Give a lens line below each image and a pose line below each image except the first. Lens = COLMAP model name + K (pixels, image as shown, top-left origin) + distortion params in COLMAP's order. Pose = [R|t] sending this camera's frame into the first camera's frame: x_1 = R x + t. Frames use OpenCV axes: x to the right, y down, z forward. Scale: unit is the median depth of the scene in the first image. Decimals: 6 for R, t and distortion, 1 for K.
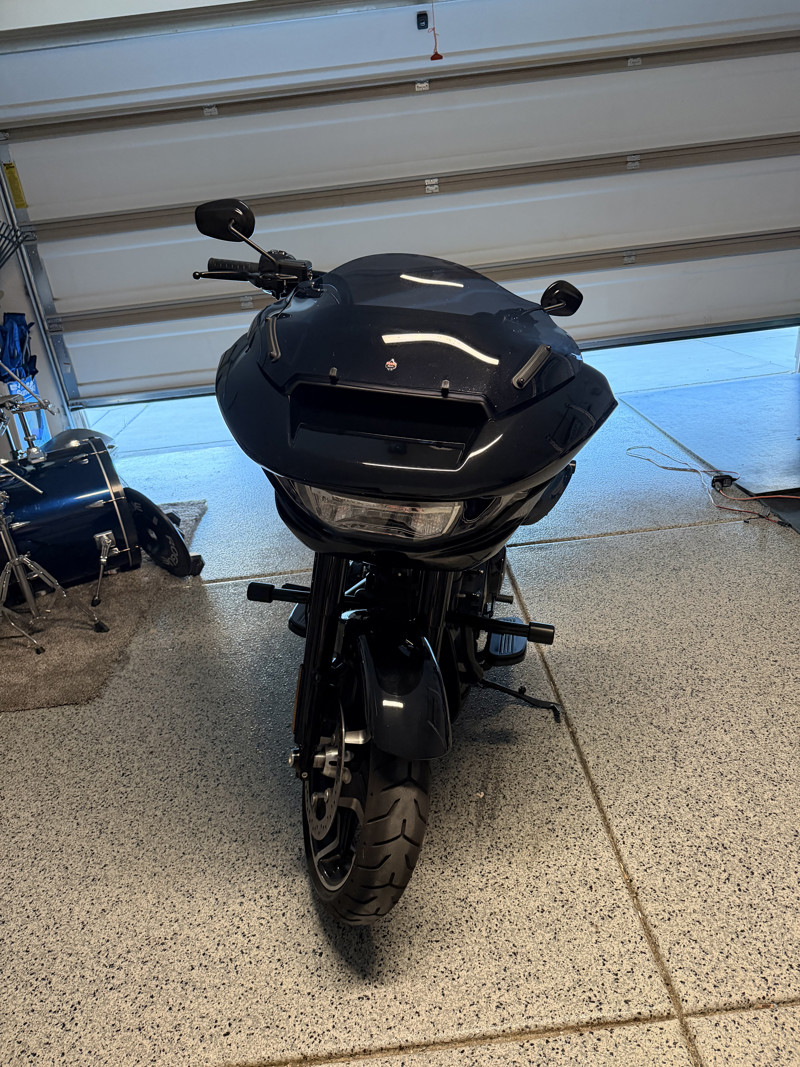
lens RADIAL K [[765.5, 0, 400.0], [0, 765.5, 533.5], [0, 0, 1]] dist [0.037160, -0.062029]
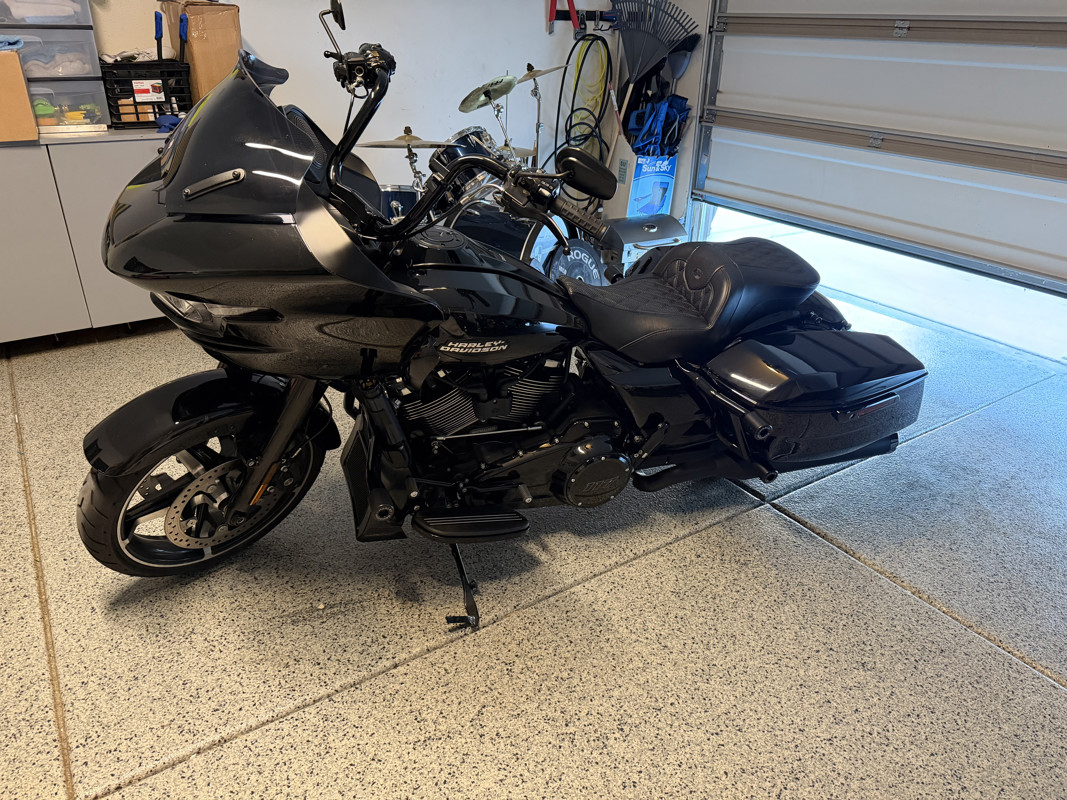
lens RADIAL K [[765.5, 0, 533.5], [0, 765.5, 400.0], [0, 0, 1]] dist [0.037160, -0.062029]
pose [[0.506039, 0.486184, -0.712425, 0.766321], [-0.434220, 0.857285, 0.276614, -0.269774], [0.745237, 0.169372, 0.644930, 0.466004]]
